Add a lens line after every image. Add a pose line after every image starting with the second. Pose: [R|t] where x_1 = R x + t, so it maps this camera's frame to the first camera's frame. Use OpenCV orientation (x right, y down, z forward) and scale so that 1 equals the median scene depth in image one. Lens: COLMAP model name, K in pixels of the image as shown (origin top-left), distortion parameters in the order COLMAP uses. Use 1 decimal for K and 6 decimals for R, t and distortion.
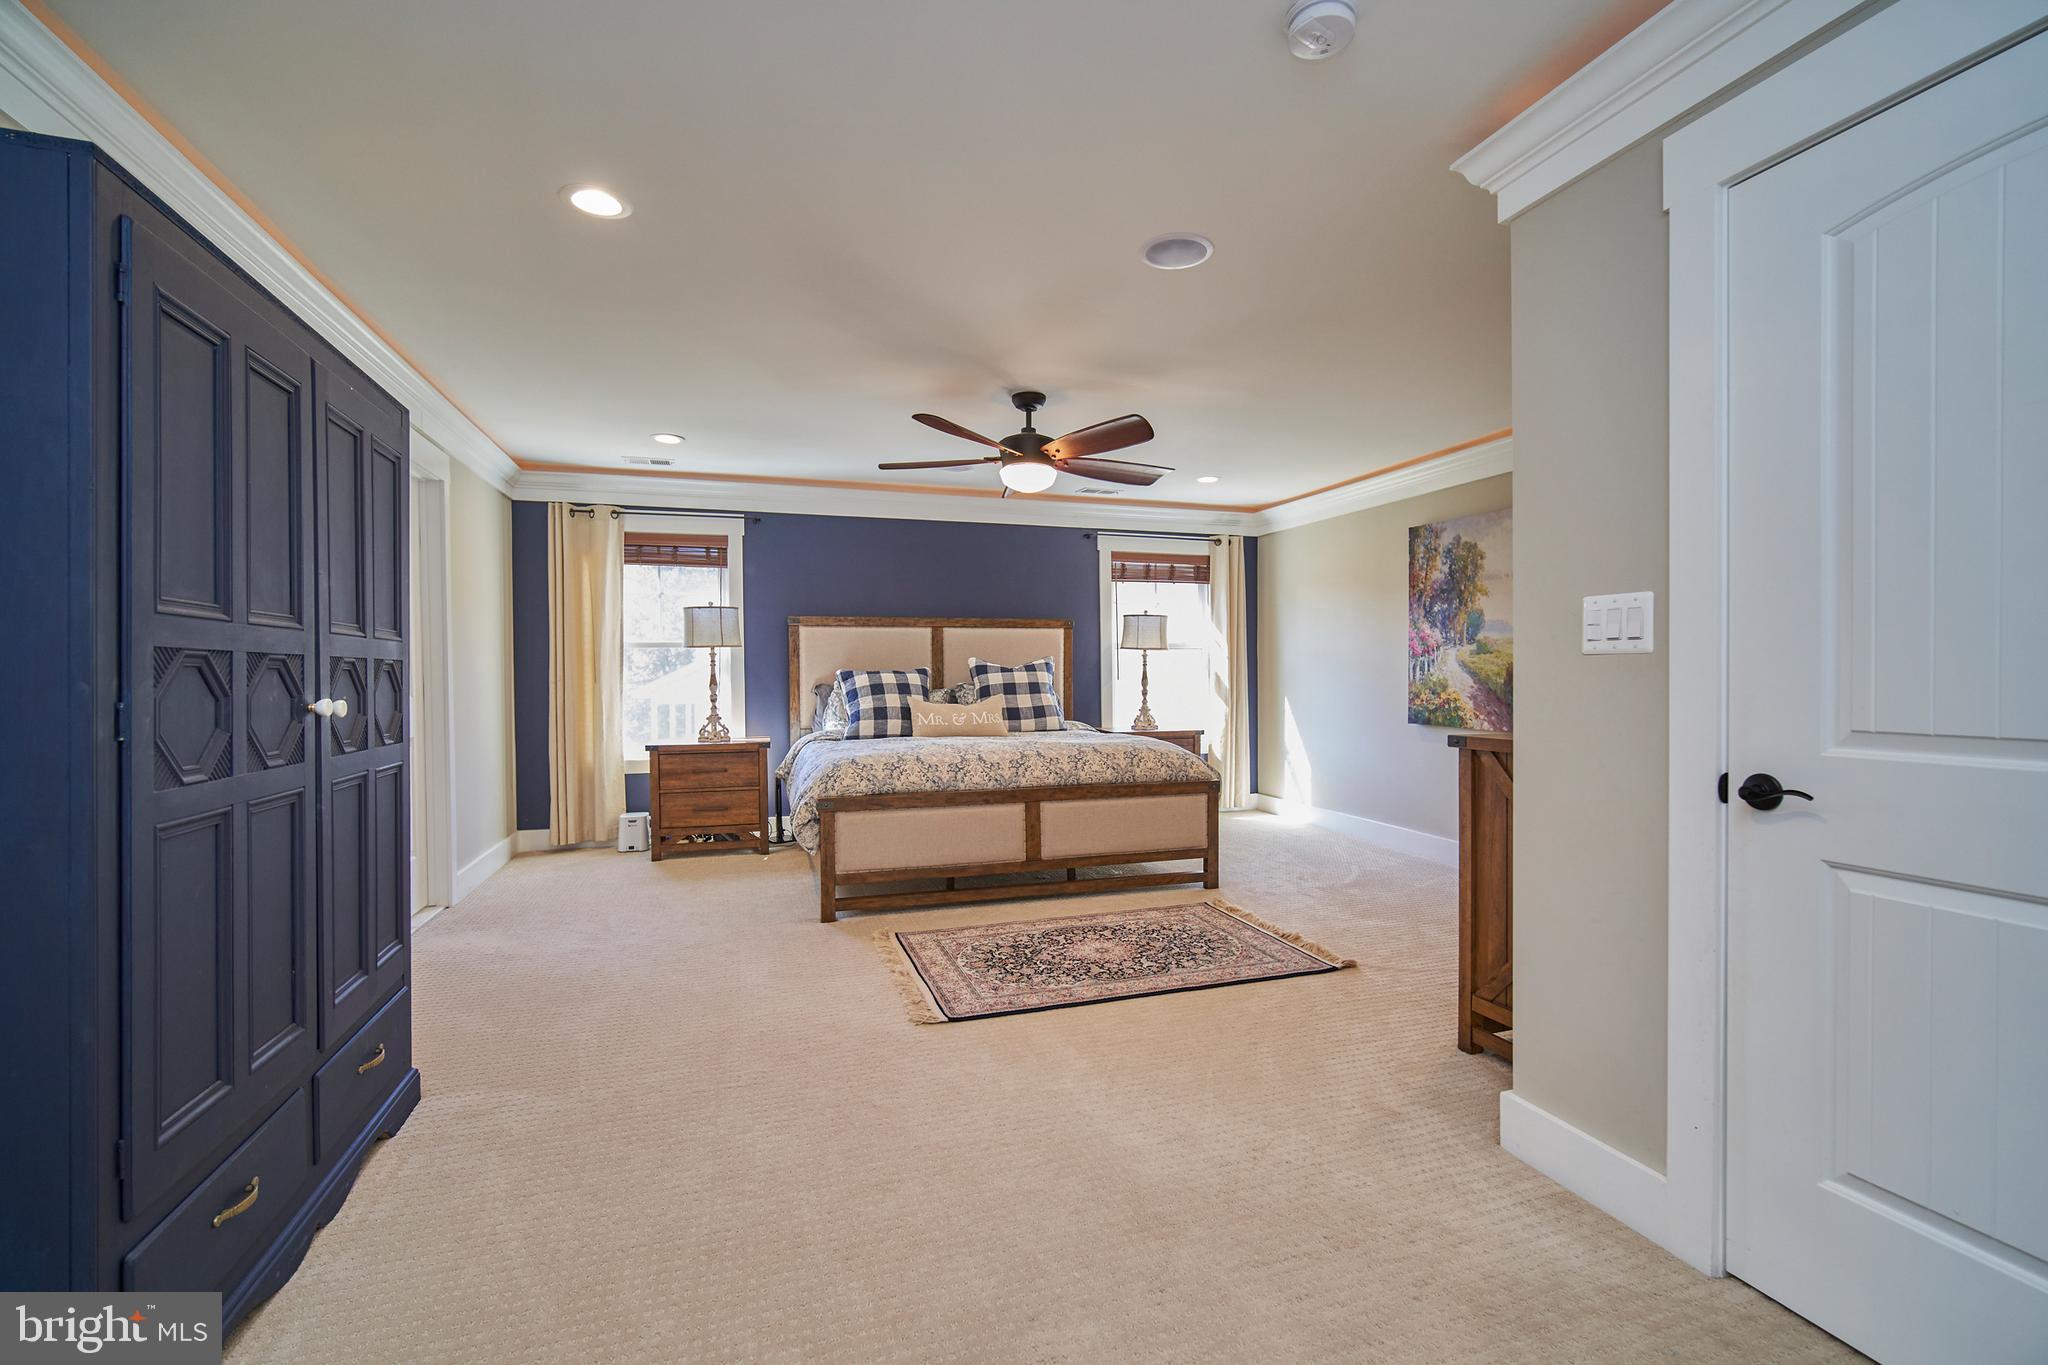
lens RADIAL K [[887.6, 0, 1033.6], [0, 887.6, 680.7], [0, 0, 1]] dist [-0.023301, -0.000340]
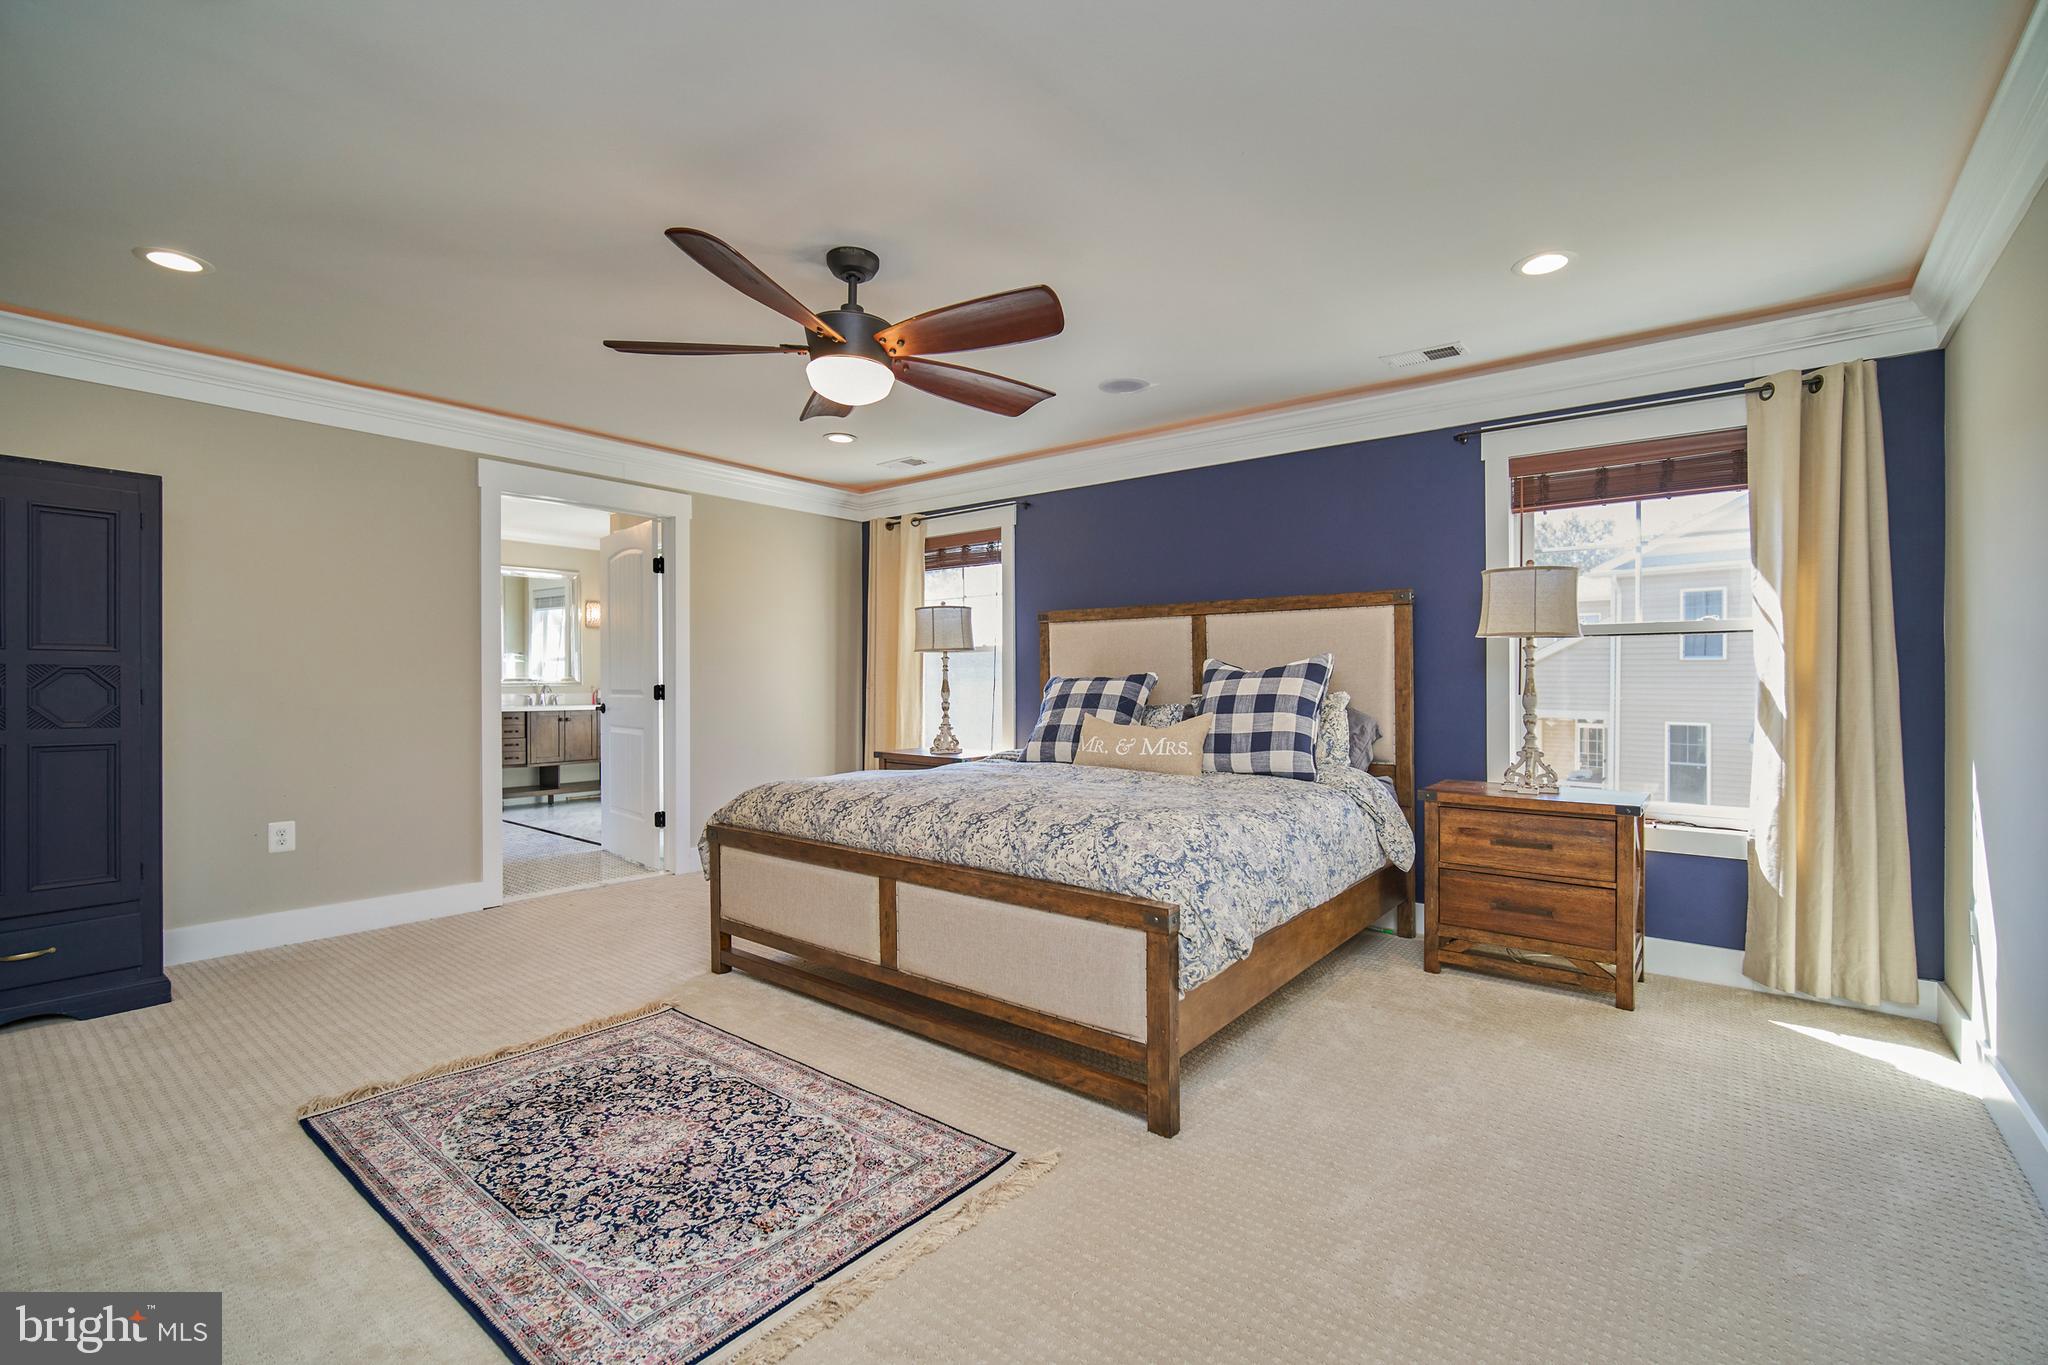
lens RADIAL K [[887.6, 0, 1031.1], [0, 887.6, 672.6], [0, 0, 1]] dist [-0.023301, -0.000340]
pose [[0.559848, -0.003569, -0.828588, 0.445714], [-0.012557, 0.999839, -0.012791, -0.004163], [0.828500, 0.017566, 0.559713, 0.545573]]
